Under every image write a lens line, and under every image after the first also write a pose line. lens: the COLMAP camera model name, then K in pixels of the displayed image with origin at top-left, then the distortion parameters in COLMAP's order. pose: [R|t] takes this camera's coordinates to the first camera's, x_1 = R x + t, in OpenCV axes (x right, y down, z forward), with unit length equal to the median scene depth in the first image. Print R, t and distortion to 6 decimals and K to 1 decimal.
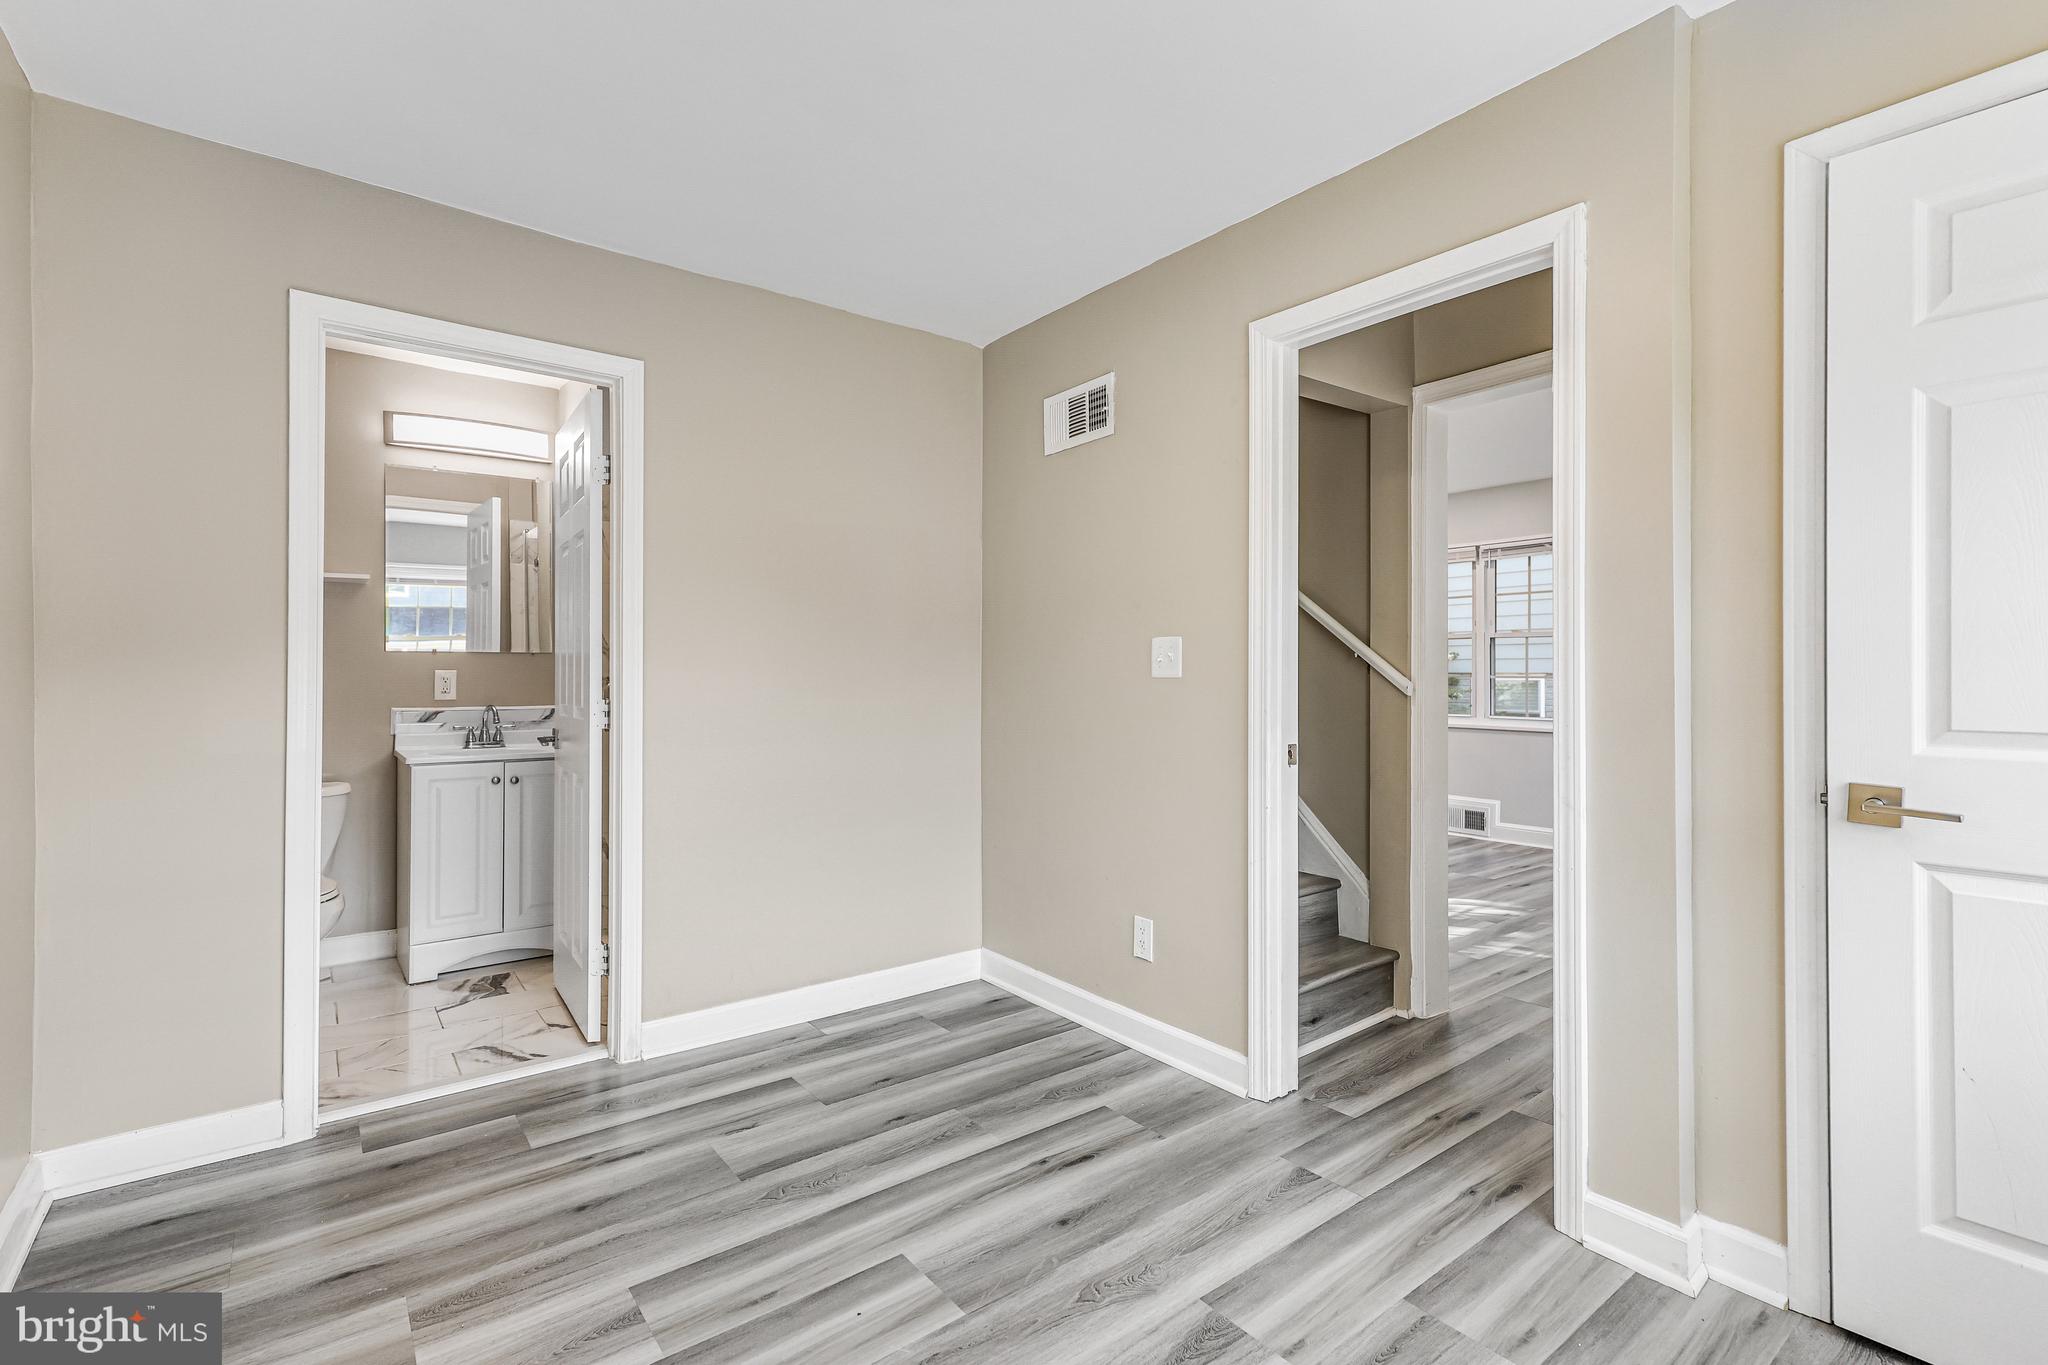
lens RADIAL K [[934.3, 0, 1025.7], [0, 934.3, 671.3], [0, 0, 1]] dist [0.008874, 0.001491]
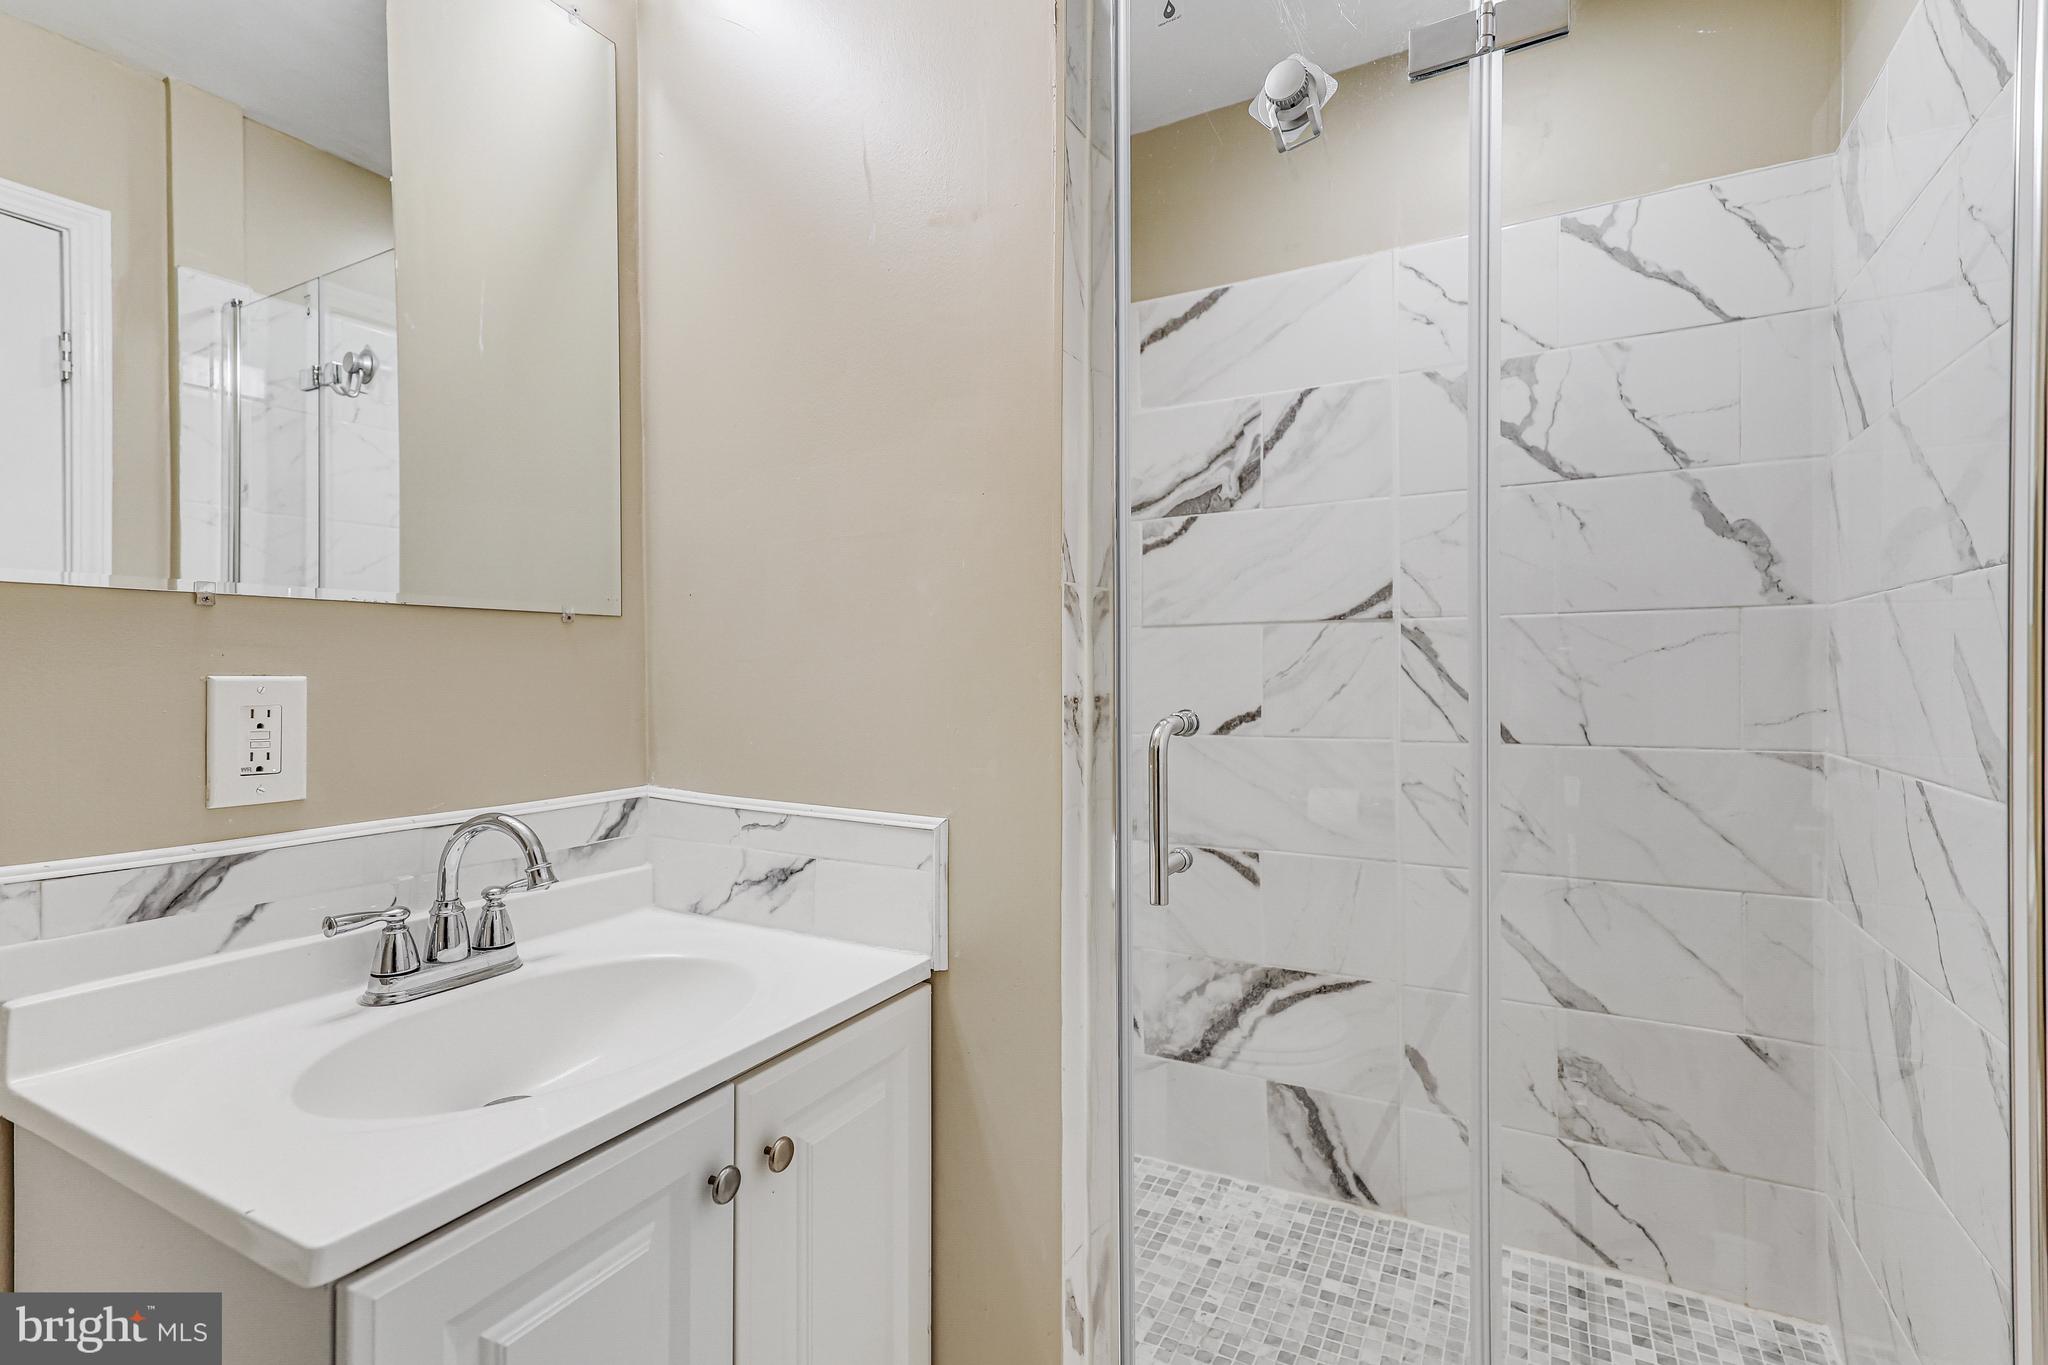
lens RADIAL K [[934.3, 0, 986.6], [0, 934.3, 666.8], [0, 0, 1]] dist [0.008874, 0.001491]
pose [[0.920231, -0.008142, 0.391291, -0.551144], [0.005535, 0.999954, 0.007788, -0.003894], [-0.391337, -0.005001, 0.920234, 0.726460]]
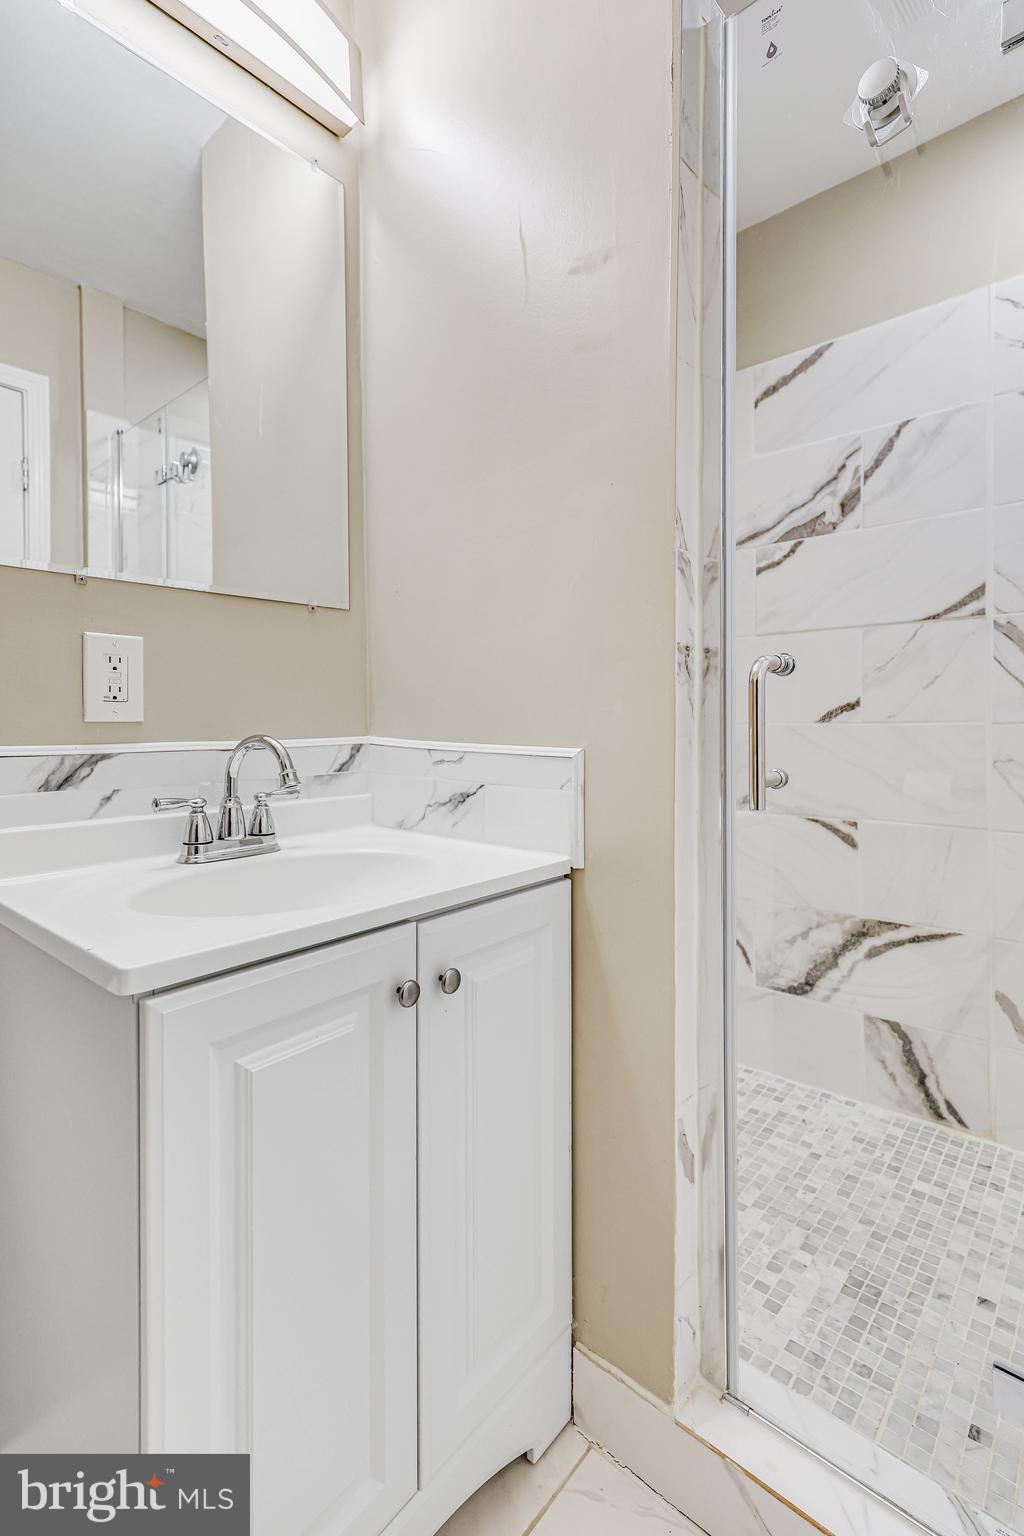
lens RADIAL K [[700.8, 0, 483.0], [0, 700.8, 723.7], [0, 0, 1]] dist [0.008874, 0.001491]
pose [[0.983013, -0.007095, 0.183401, -0.540264], [0.004362, 0.999873, 0.015300, 0.028320], [-0.183486, -0.014240, 0.982919, 0.731880]]
